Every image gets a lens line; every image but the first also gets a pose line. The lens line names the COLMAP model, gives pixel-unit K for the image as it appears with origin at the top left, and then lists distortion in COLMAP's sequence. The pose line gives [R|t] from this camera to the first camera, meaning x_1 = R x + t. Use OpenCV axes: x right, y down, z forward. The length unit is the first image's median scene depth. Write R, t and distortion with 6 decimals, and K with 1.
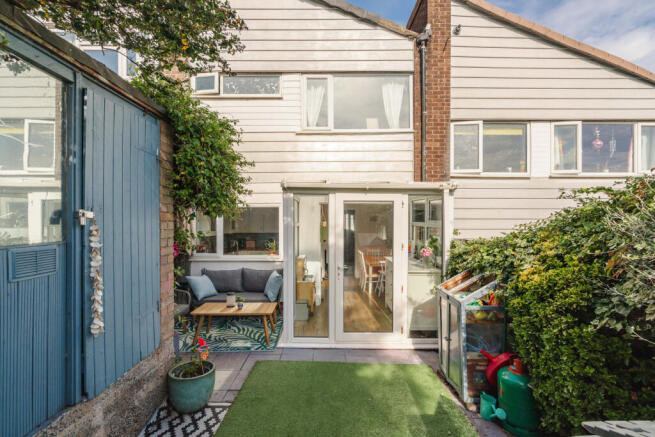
lens RADIAL K [[303.0, 0, 327.9], [0, 303.0, 221.6], [0, 0, 1]] dist [-0.002140, 0.001802]
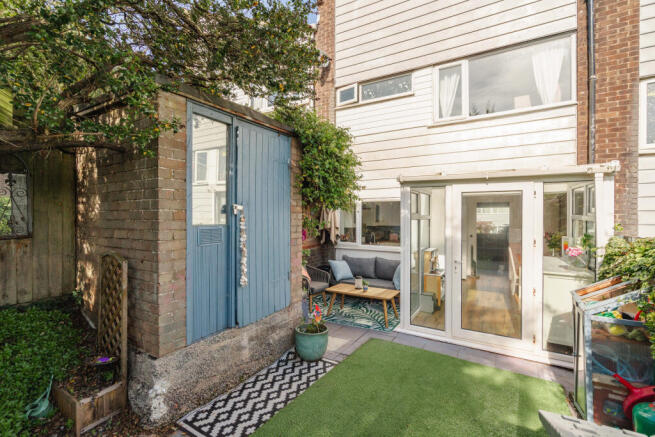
lens RADIAL K [[303.0, 0, 327.5], [0, 303.0, 215.5], [0, 0, 1]] dist [-0.002140, 0.001802]
pose [[0.859733, 0.001435, -0.510742, 0.194845], [-0.003329, 0.999991, -0.002792, 0.010214], [0.510733, 0.004101, 0.859729, -0.050223]]
